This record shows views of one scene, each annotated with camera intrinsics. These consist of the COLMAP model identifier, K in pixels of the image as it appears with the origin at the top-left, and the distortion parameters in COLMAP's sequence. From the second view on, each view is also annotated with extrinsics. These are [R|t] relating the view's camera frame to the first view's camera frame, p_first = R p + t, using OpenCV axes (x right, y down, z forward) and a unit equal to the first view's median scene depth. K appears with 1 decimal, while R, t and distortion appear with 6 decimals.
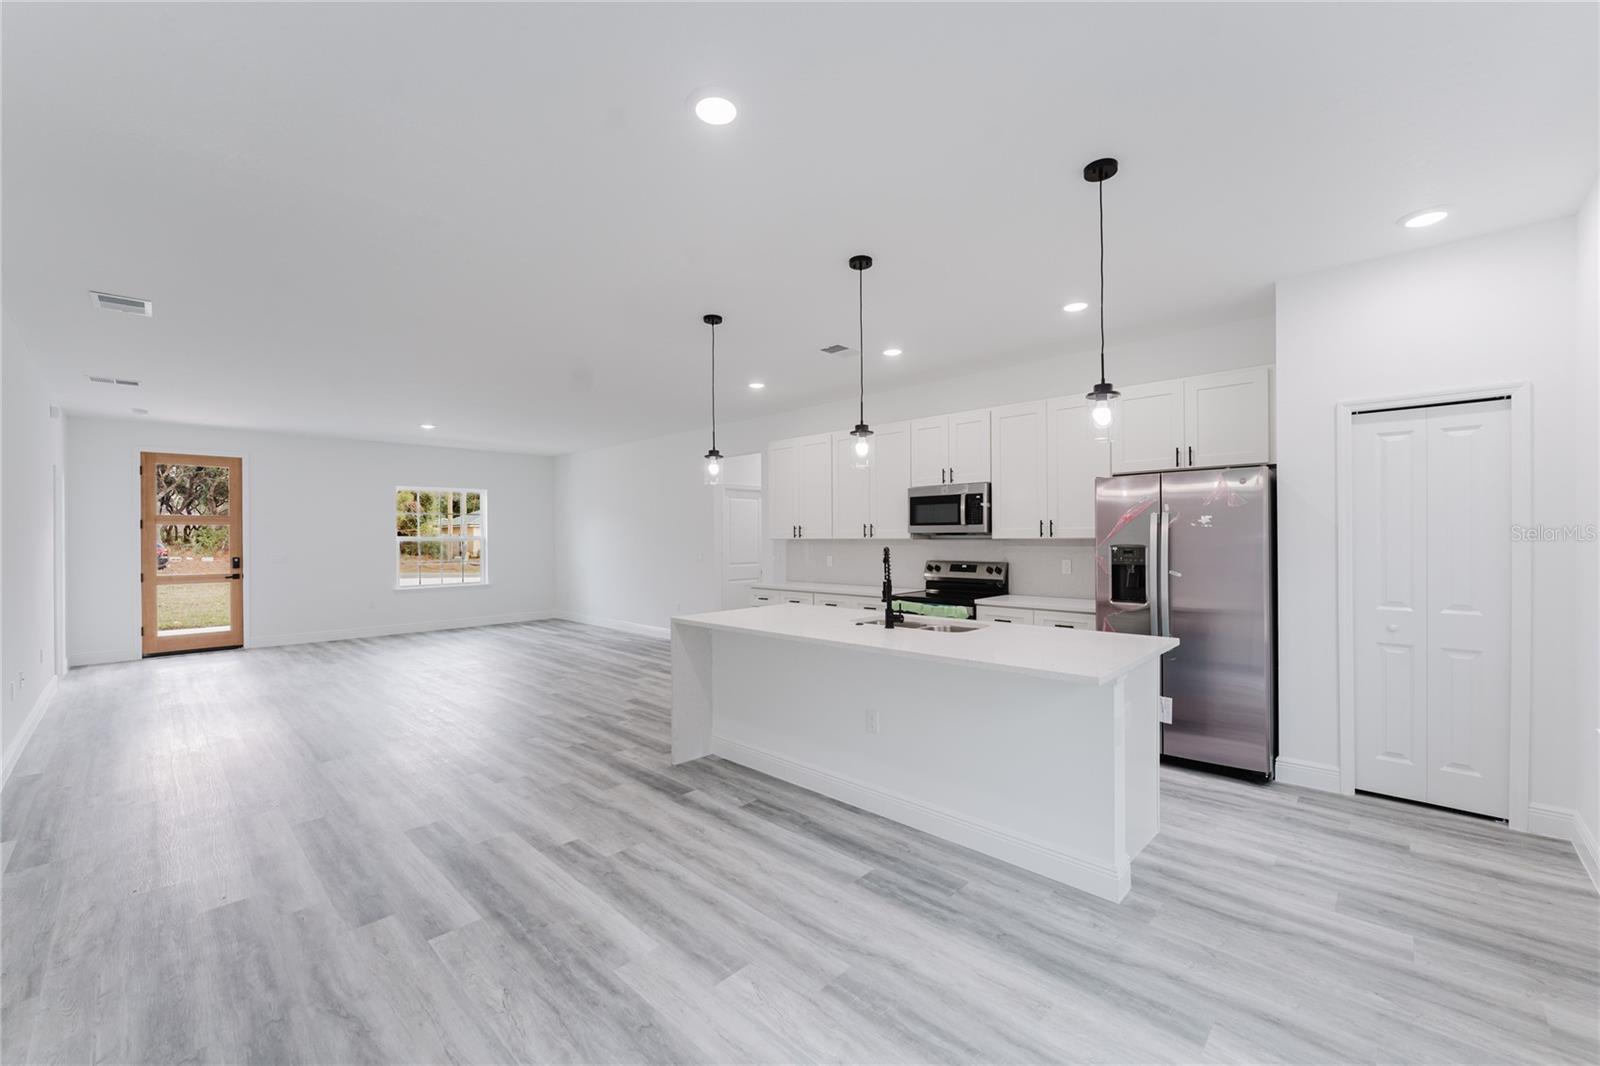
lens RADIAL K [[638.6, 0, 794.2], [0, 638.6, 538.8], [0, 0, 1]] dist [-0.008934, 0.001608]
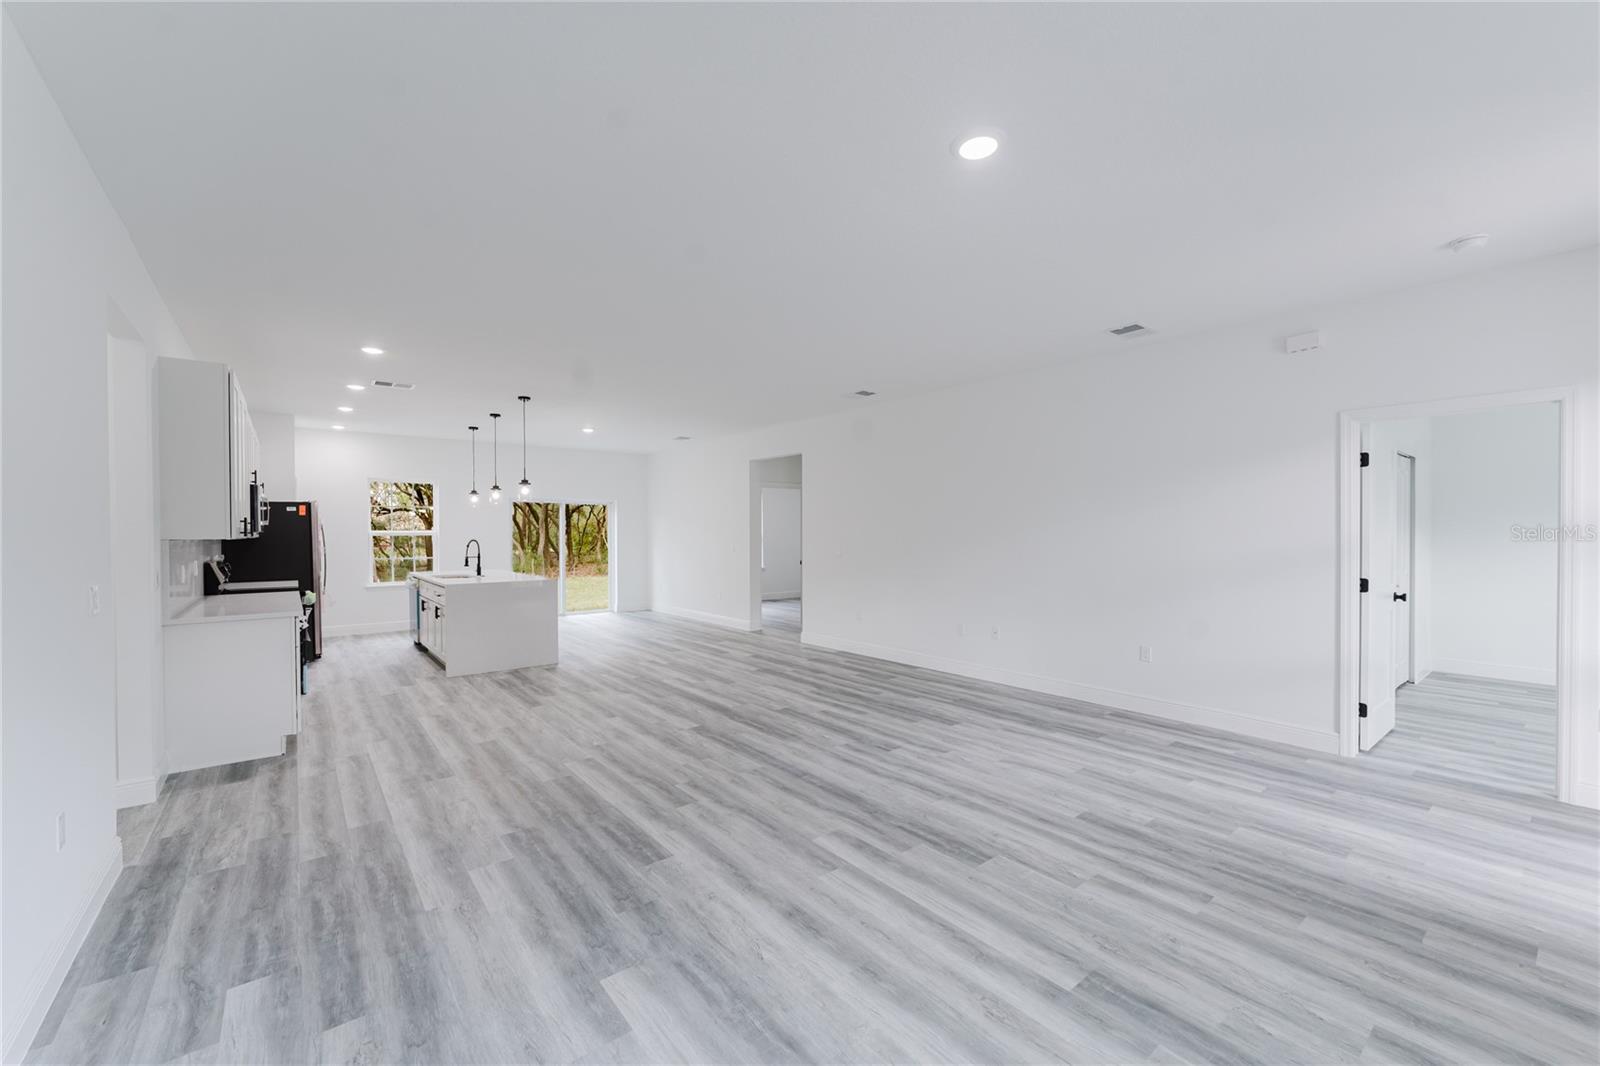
lens RADIAL K [[638.6, 0, 796.0], [0, 638.6, 537.6], [0, 0, 1]] dist [-0.008934, 0.001608]
pose [[-0.991224, 0.009987, 0.131817, -0.958505], [0.011389, 0.999886, 0.009883, -0.000437], [-0.131703, 0.011298, -0.991225, 2.364967]]
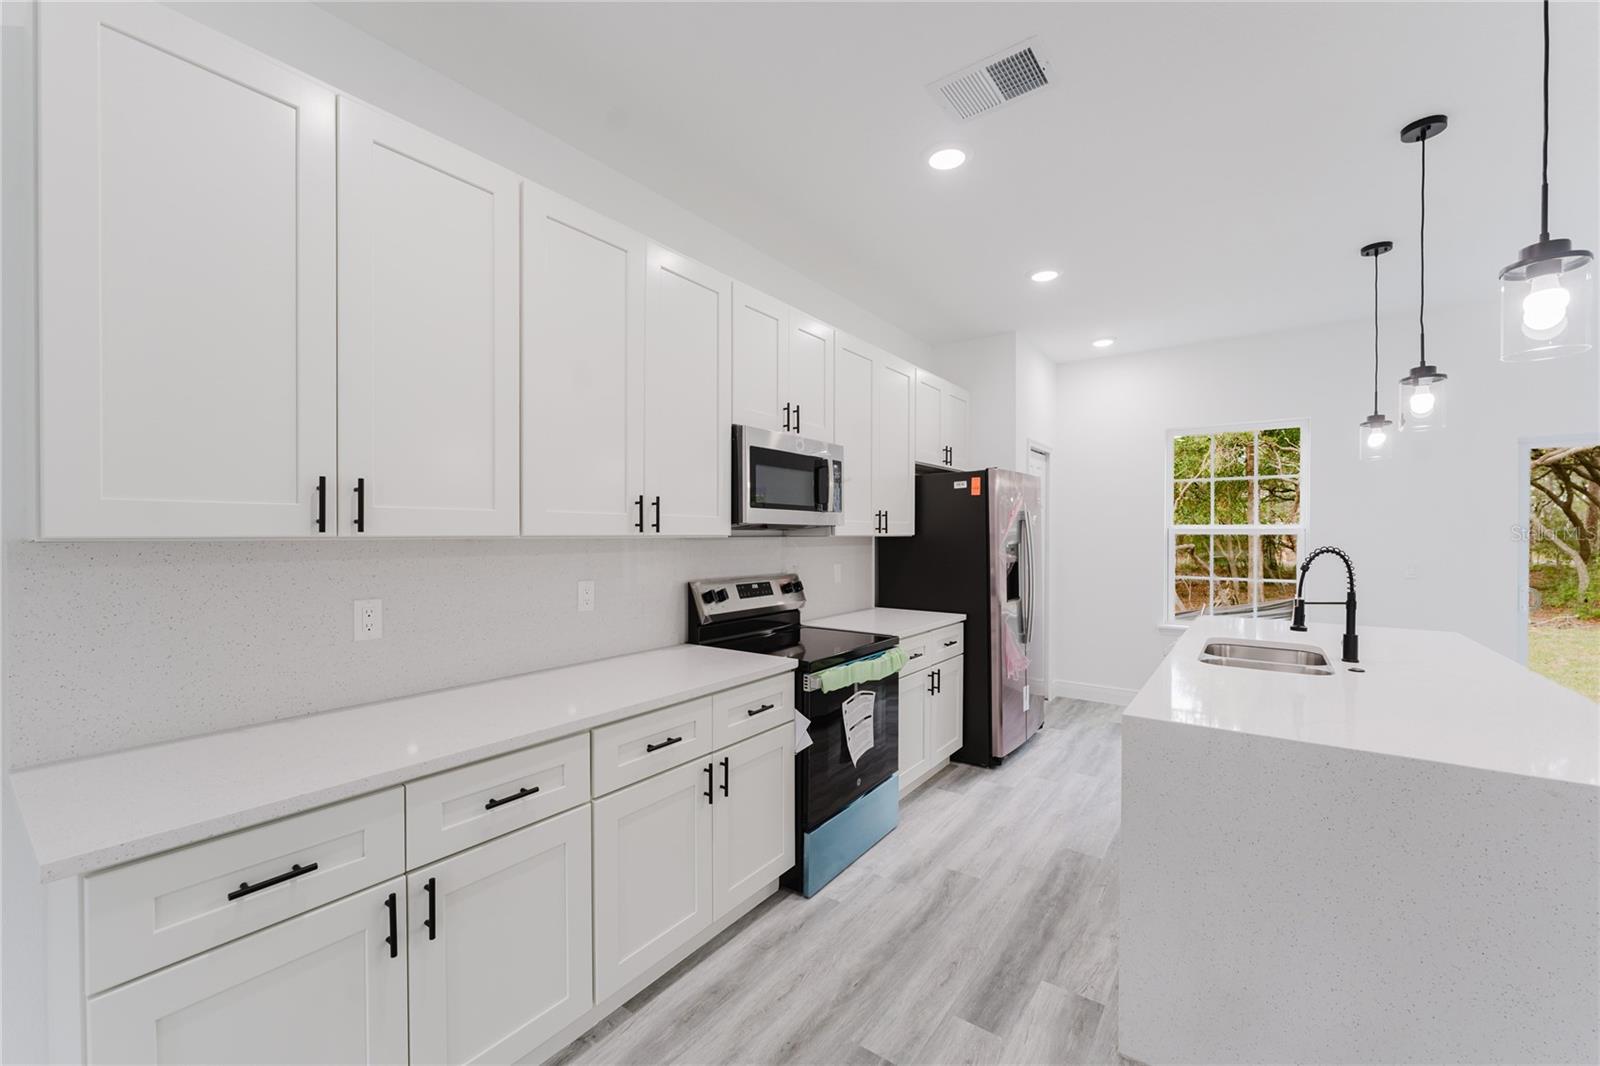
lens RADIAL K [[638.6, 0, 796.9], [0, 638.6, 539.2], [0, 0, 1]] dist [-0.008934, 0.001608]
pose [[-0.135003, -0.002970, 0.990841, -0.357377], [0.002433, 0.999991, 0.003329, 0.001078], [-0.990842, 0.002860, -0.134995, 1.317476]]
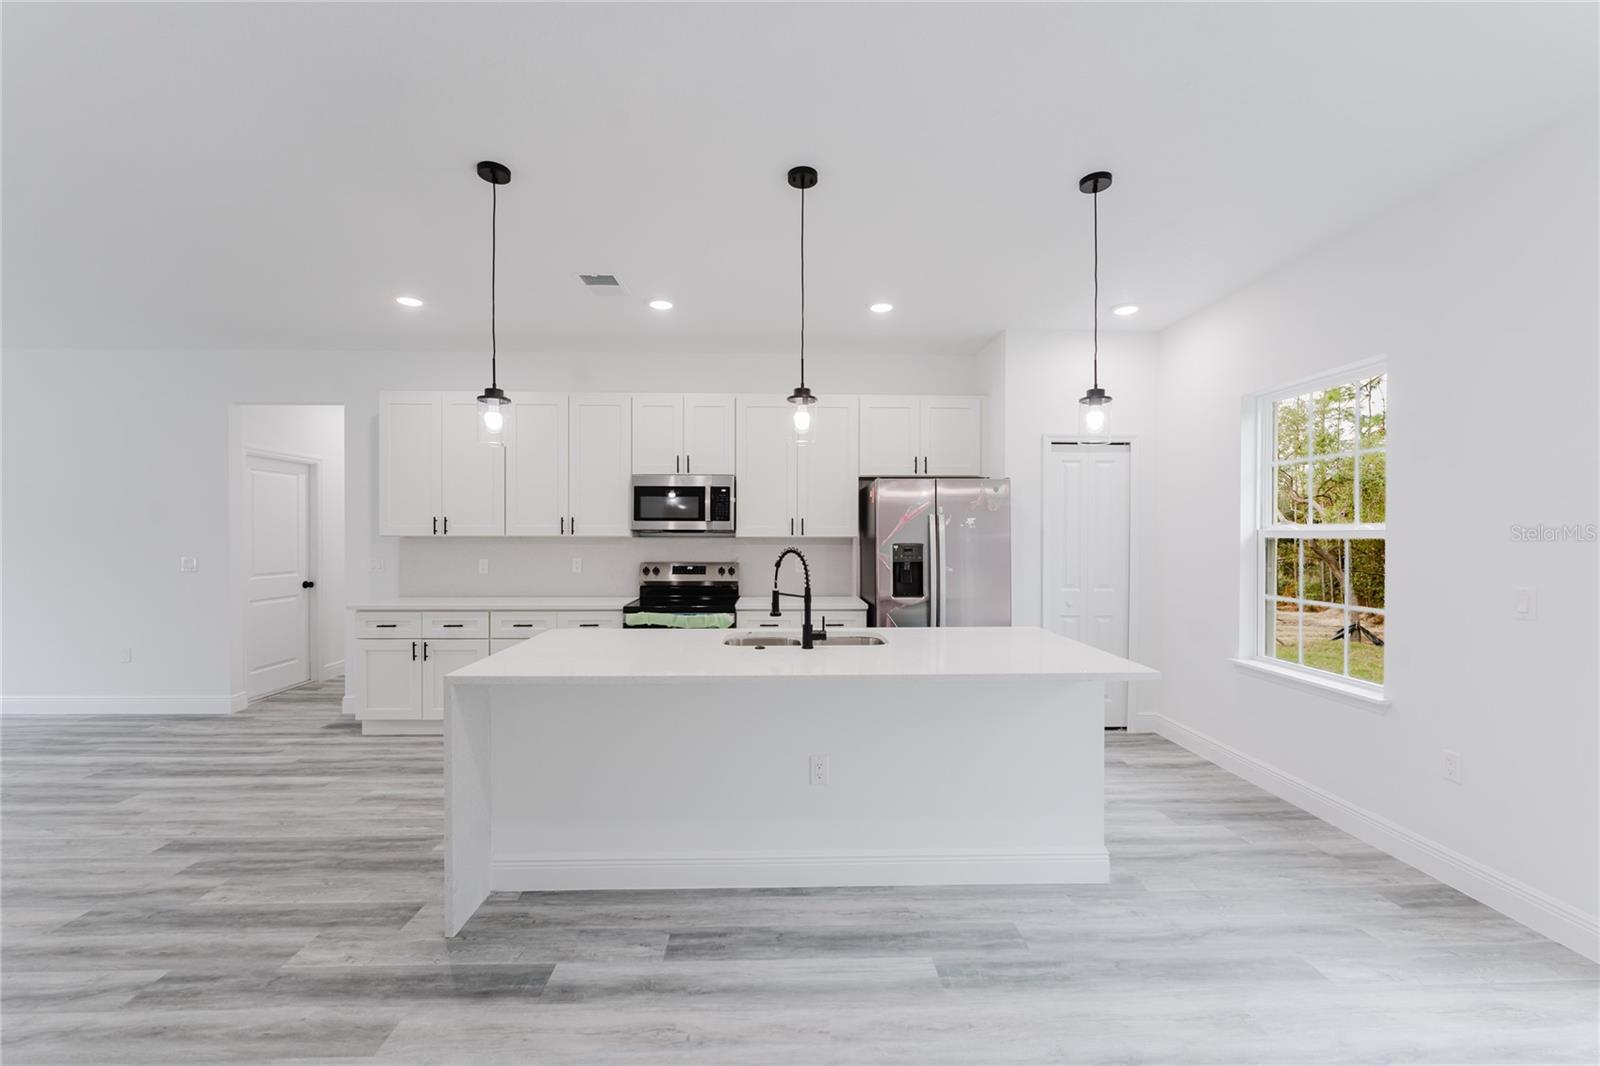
lens RADIAL K [[638.6, 0, 794.8], [0, 638.6, 538.9], [0, 0, 1]] dist [-0.008934, 0.001608]
pose [[0.698057, 0.001769, 0.716040, -0.338185], [-0.004084, 0.999991, 0.001511, 0.001279], [-0.716031, -0.003979, 0.698057, 0.351785]]
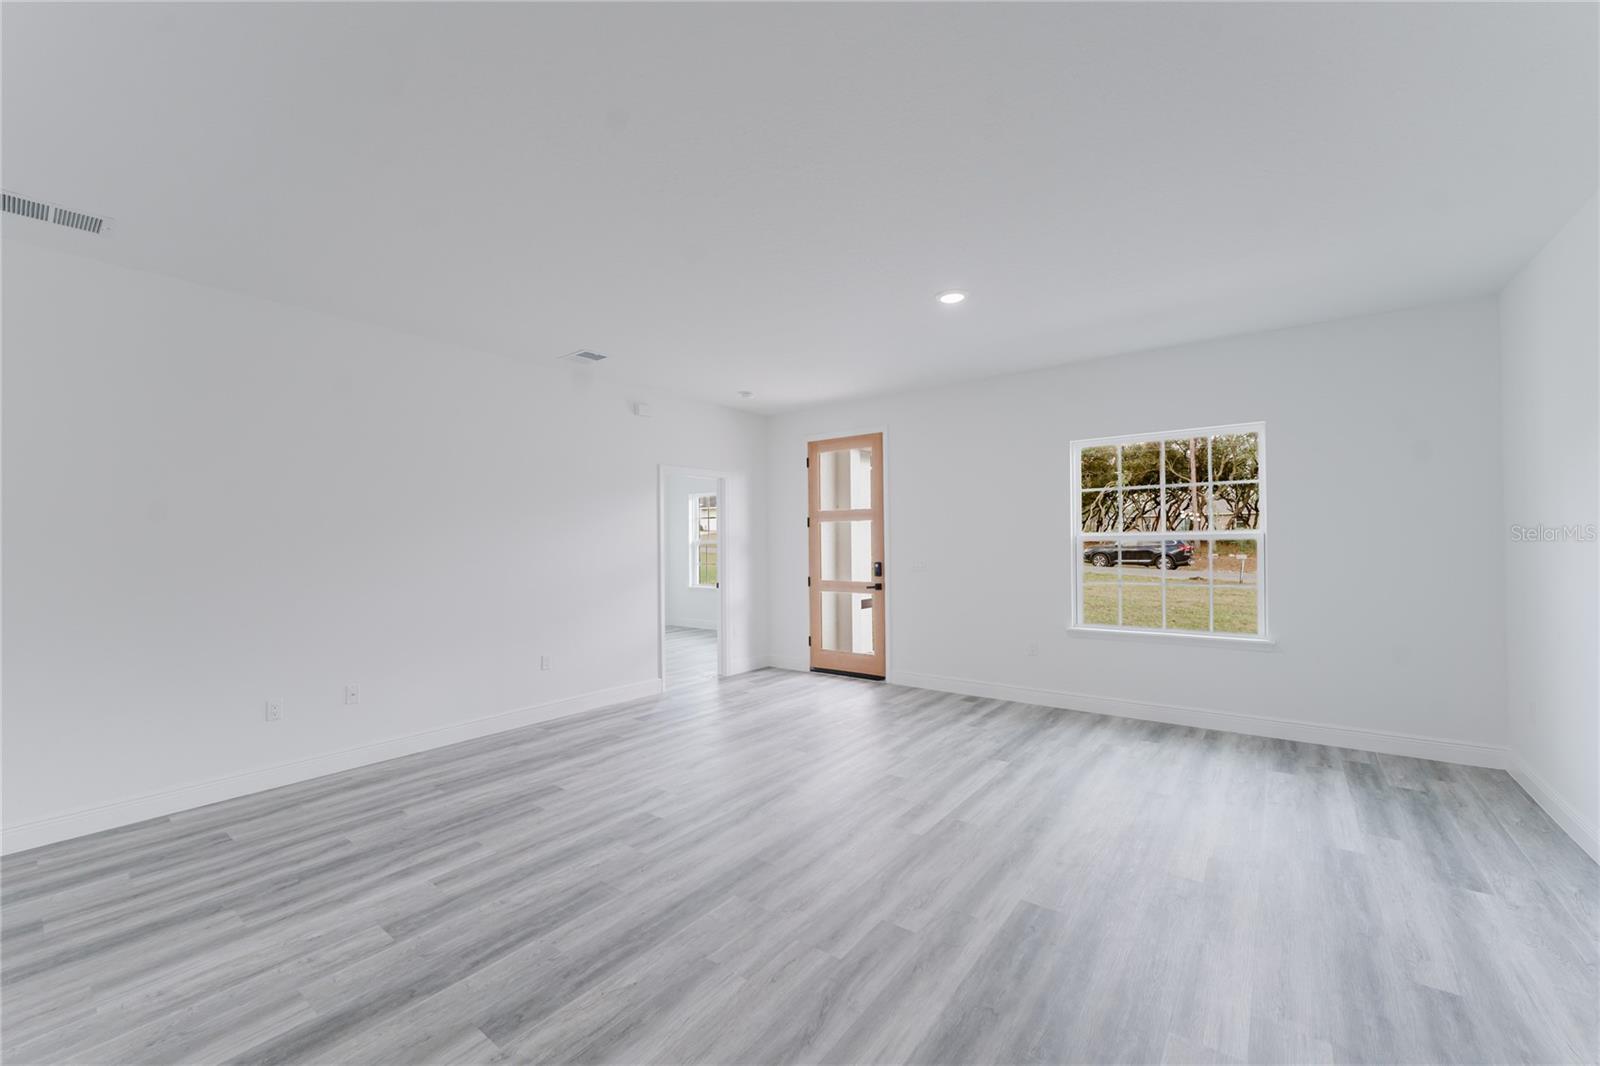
lens RADIAL K [[638.6, 0, 795.9], [0, 638.6, 538.5], [0, 0, 1]] dist [-0.008934, 0.001608]
pose [[0.116644, -0.000527, -0.993174, -0.222593], [0.006357, 0.999980, 0.000216, -0.000309], [0.993153, -0.006339, 0.116645, 1.502804]]
